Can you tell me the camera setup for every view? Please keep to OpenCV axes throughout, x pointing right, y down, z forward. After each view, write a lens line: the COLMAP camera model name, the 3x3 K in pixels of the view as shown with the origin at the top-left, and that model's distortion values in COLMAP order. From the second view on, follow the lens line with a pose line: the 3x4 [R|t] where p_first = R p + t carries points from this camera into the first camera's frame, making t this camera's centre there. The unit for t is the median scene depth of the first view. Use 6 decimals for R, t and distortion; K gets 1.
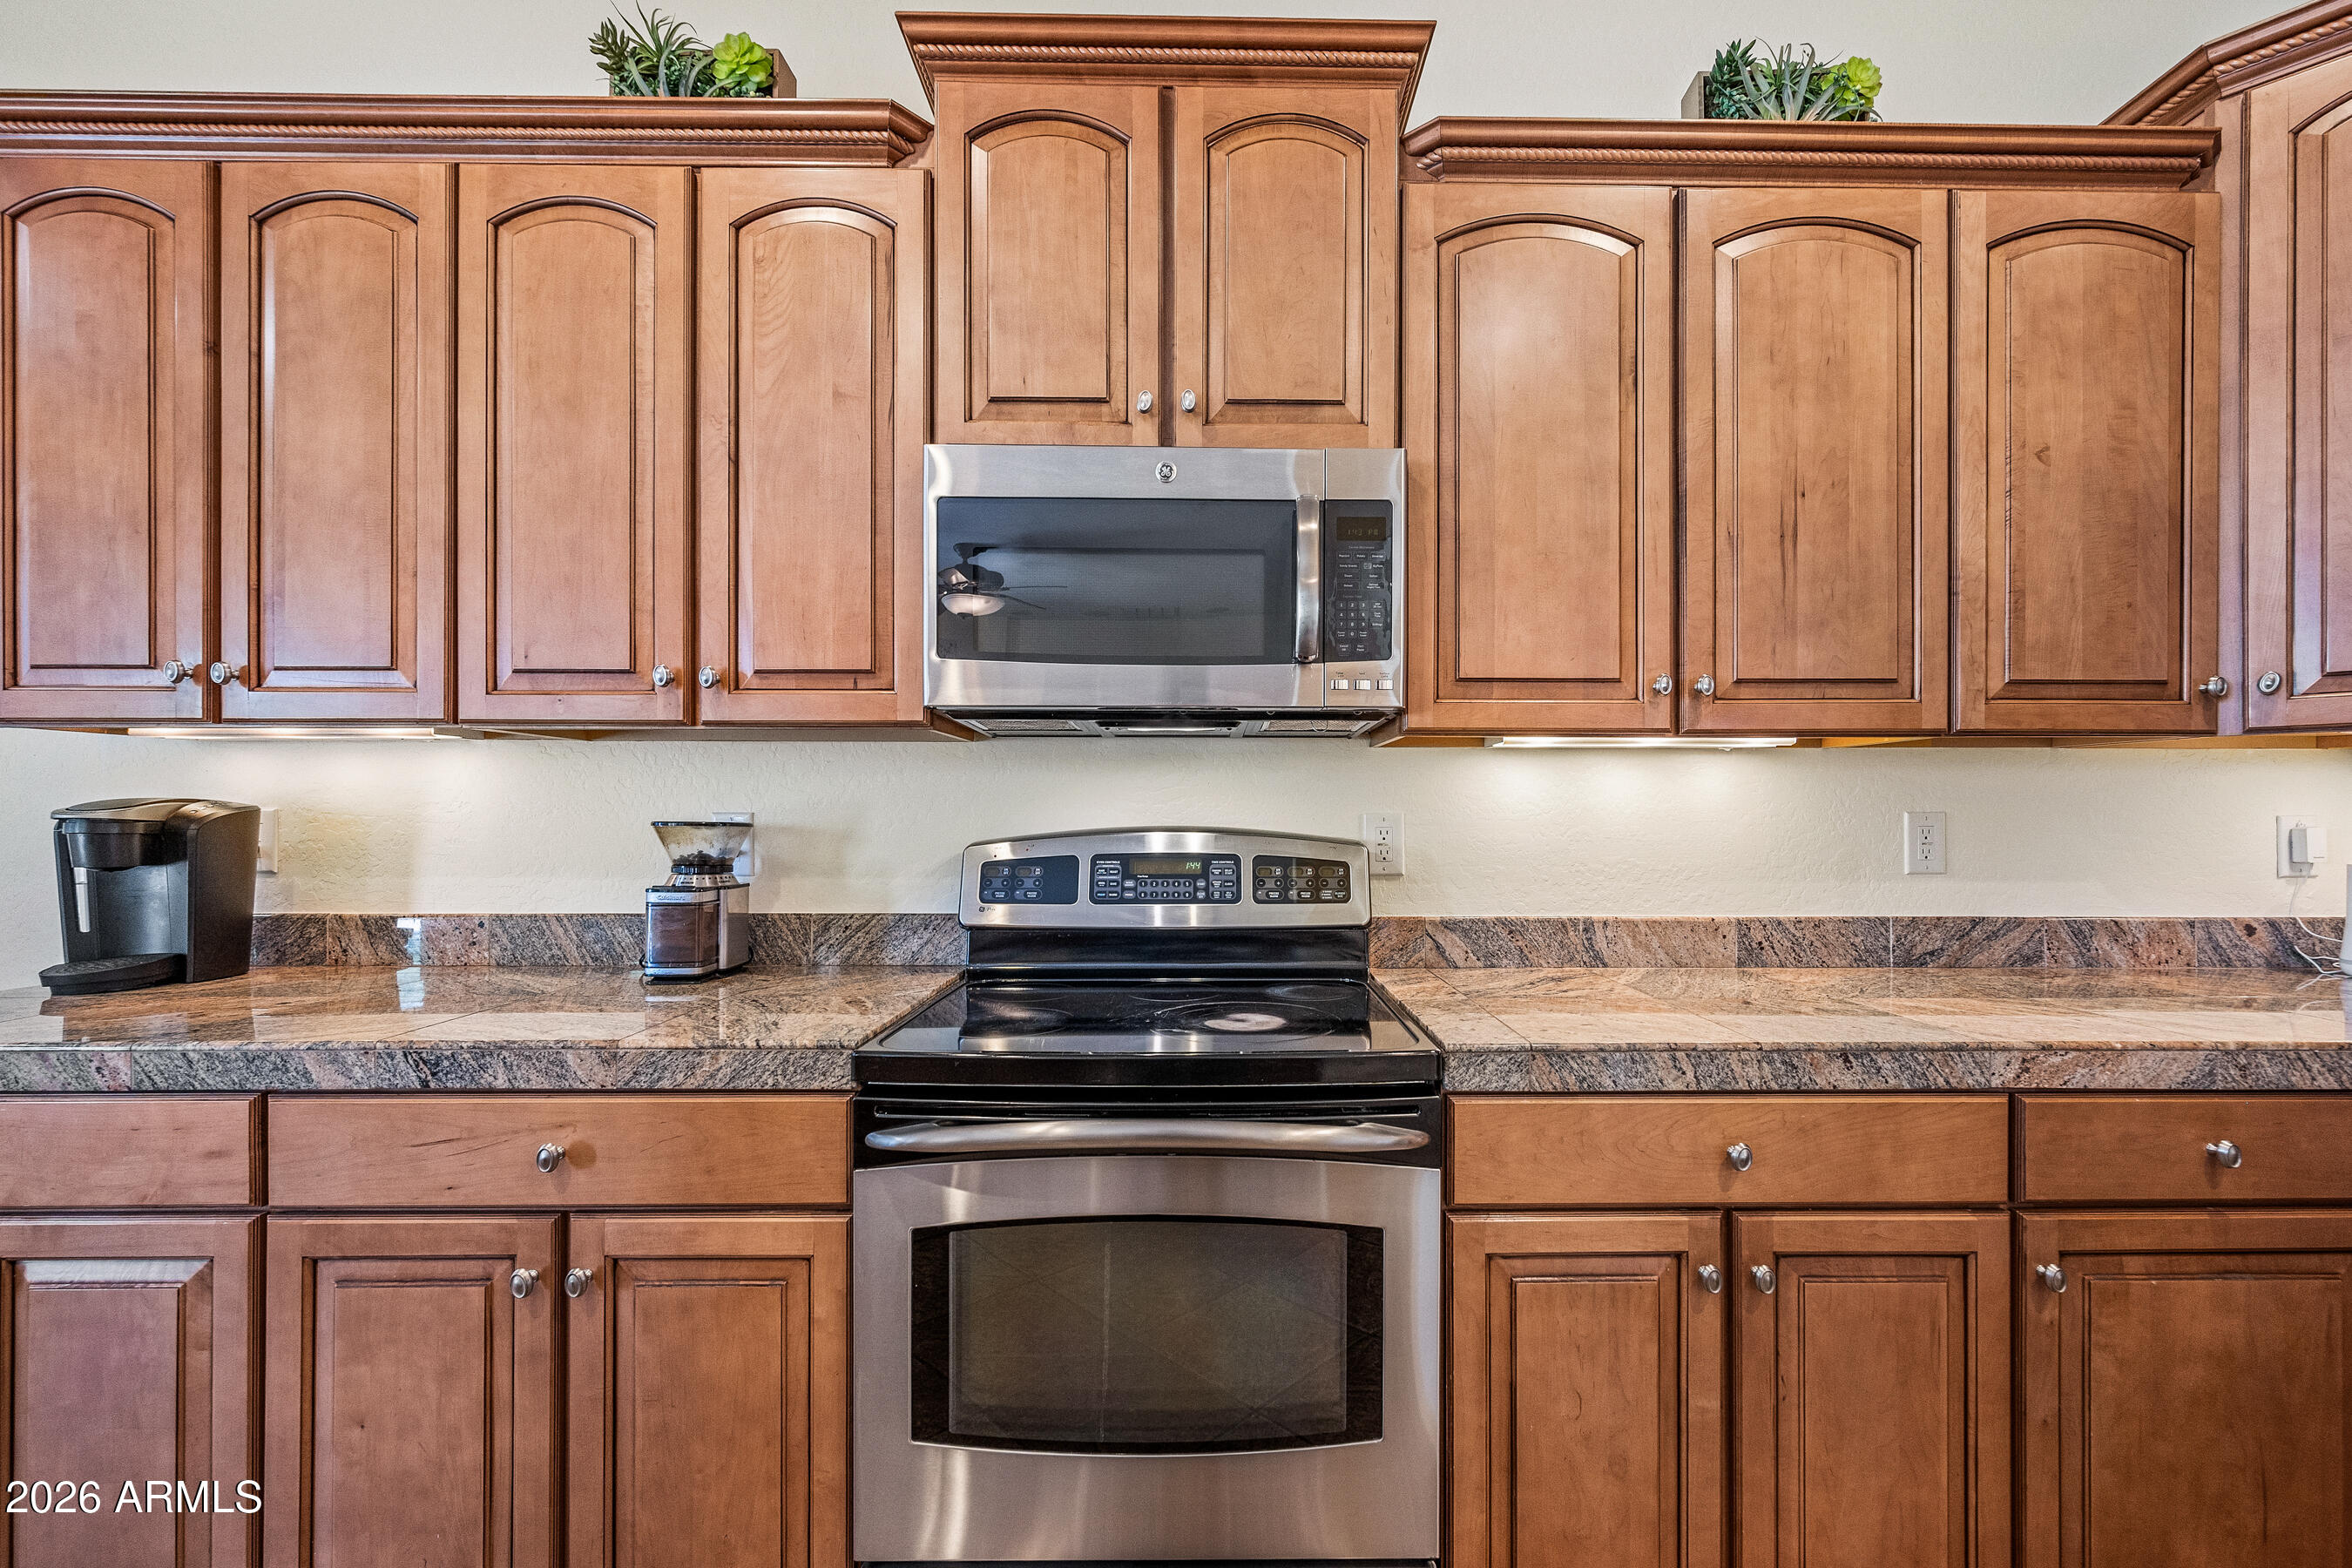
lens RADIAL K [[932.8, 0, 1203.5], [0, 932.8, 792.0], [0, 0, 1]] dist [-0.001052, -0.000130]
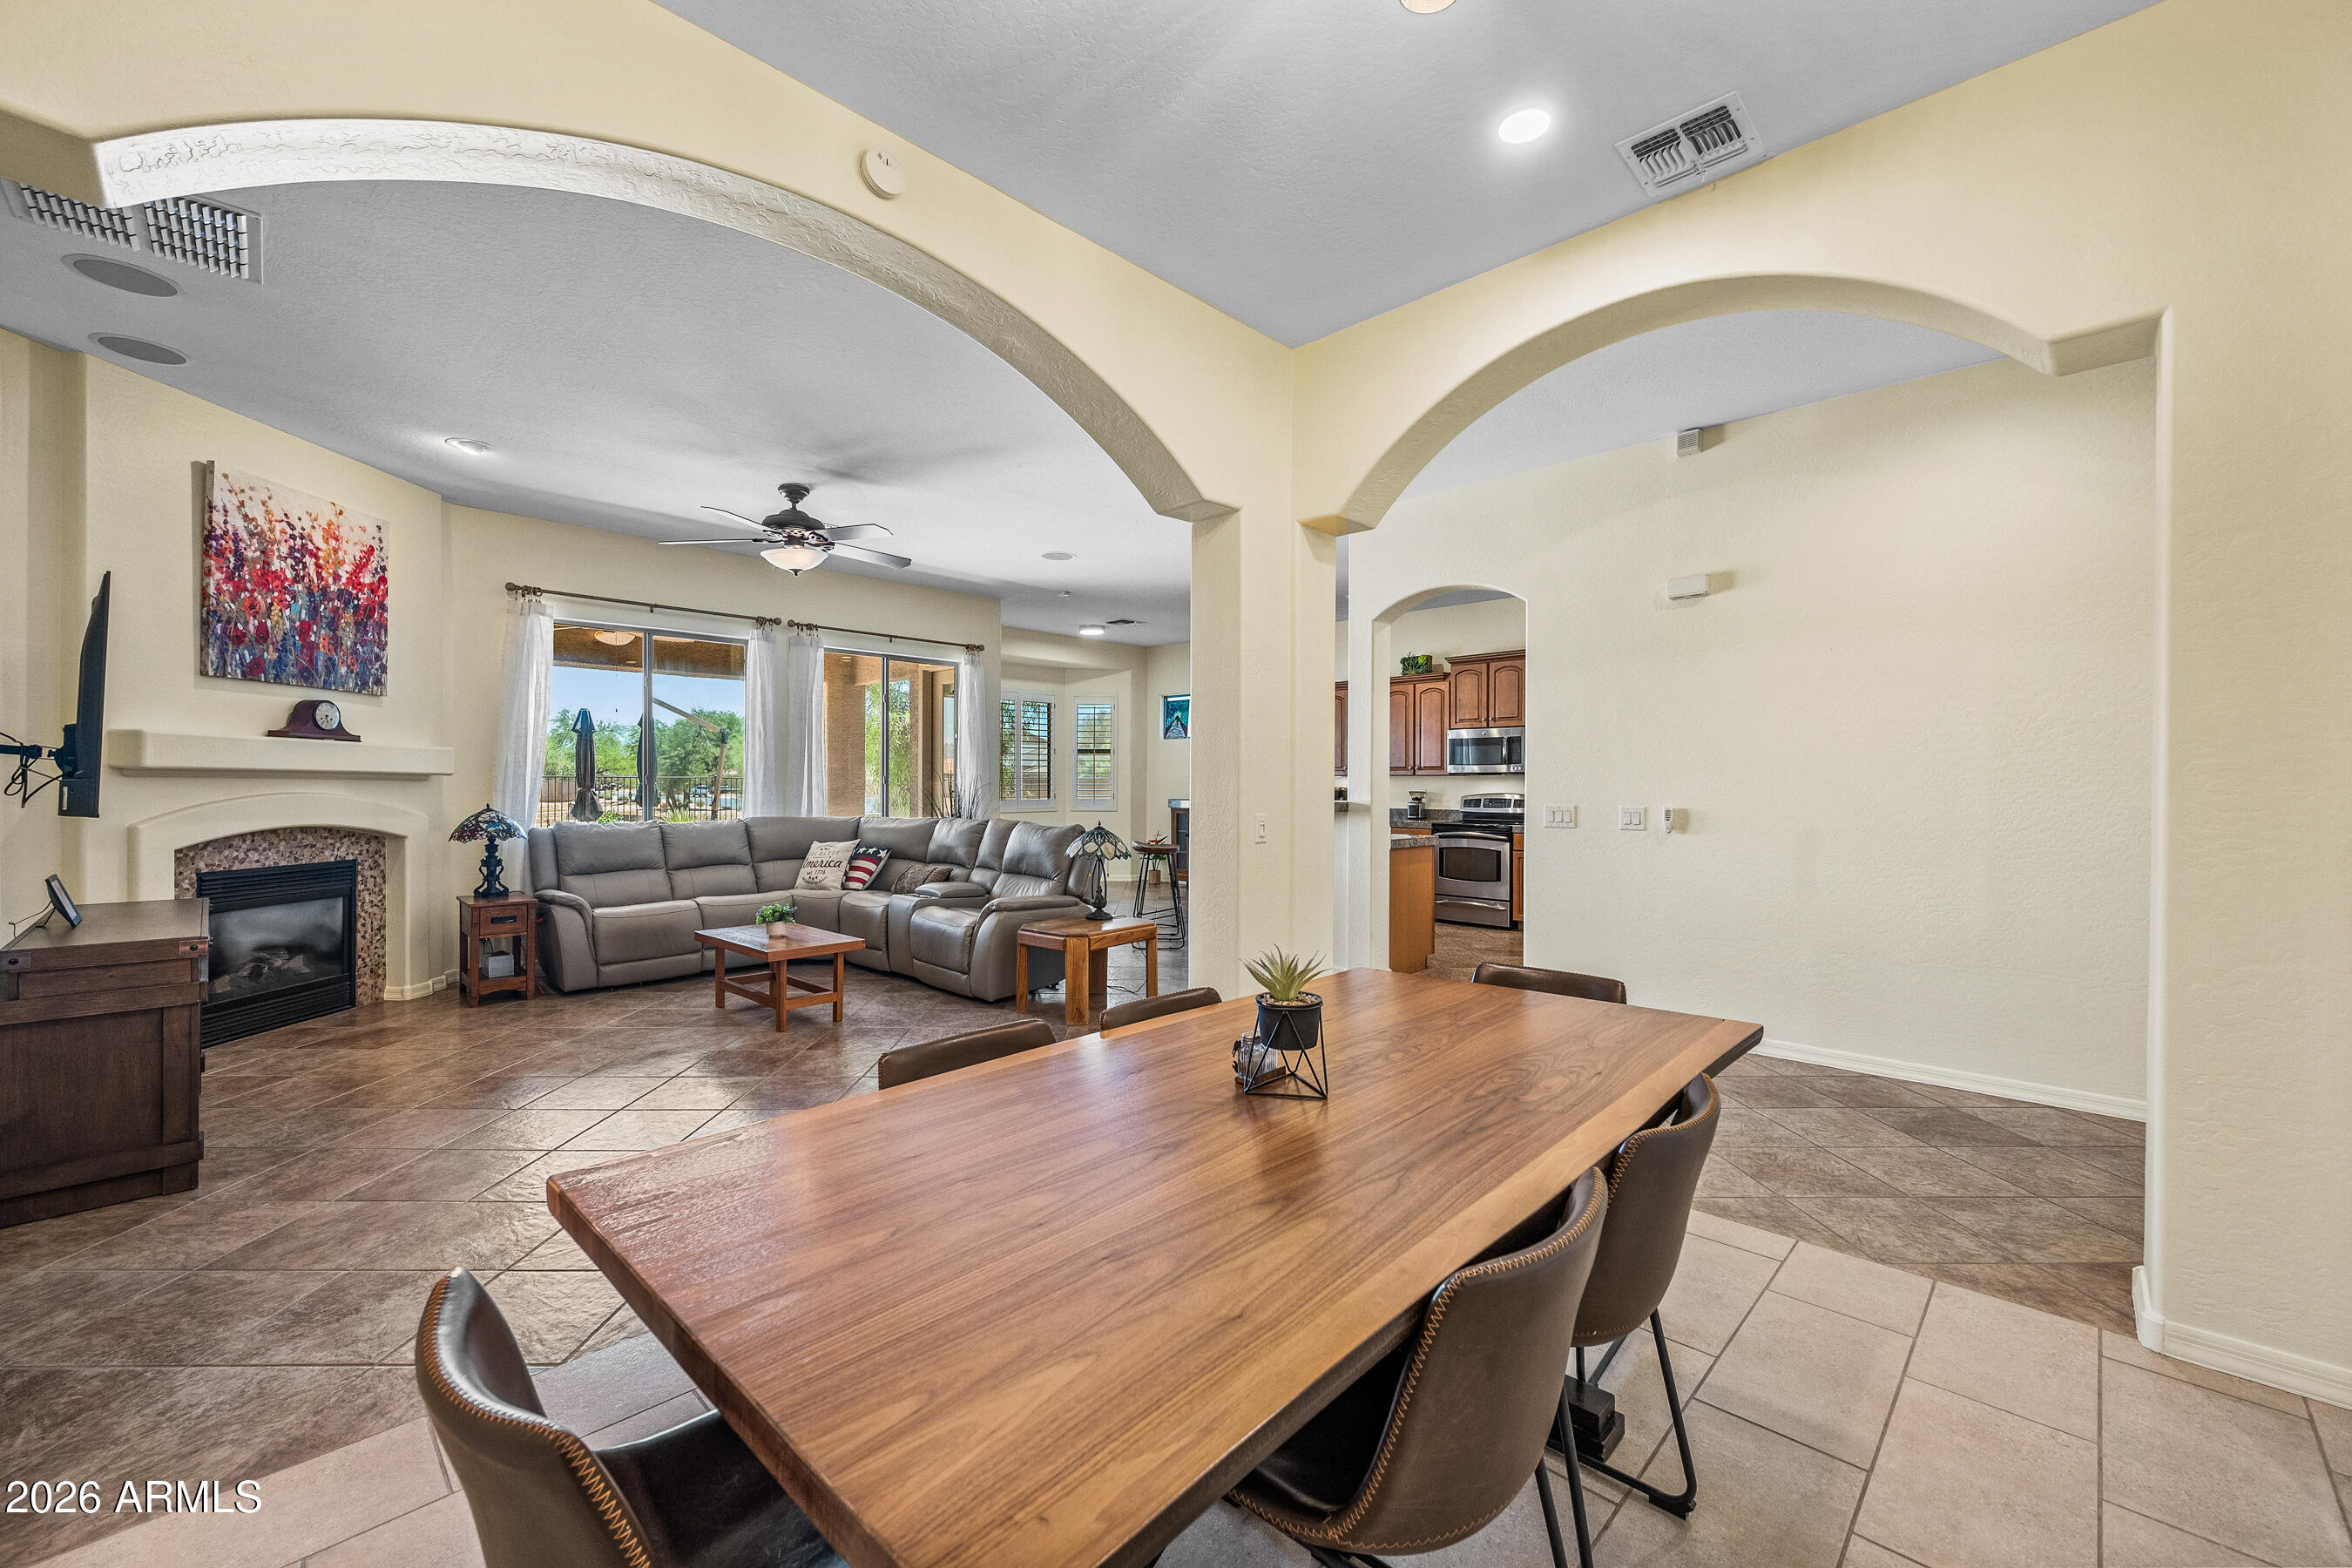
lens RADIAL K [[932.8, 0, 1203.5], [0, 932.8, 792.0], [0, 0, 1]] dist [-0.001052, -0.000130]
pose [[0.720502, 0.011534, -0.693356, 2.706303], [-0.005917, 0.999928, 0.010484, -0.015878], [0.693427, -0.003451, 0.720519, -4.379815]]
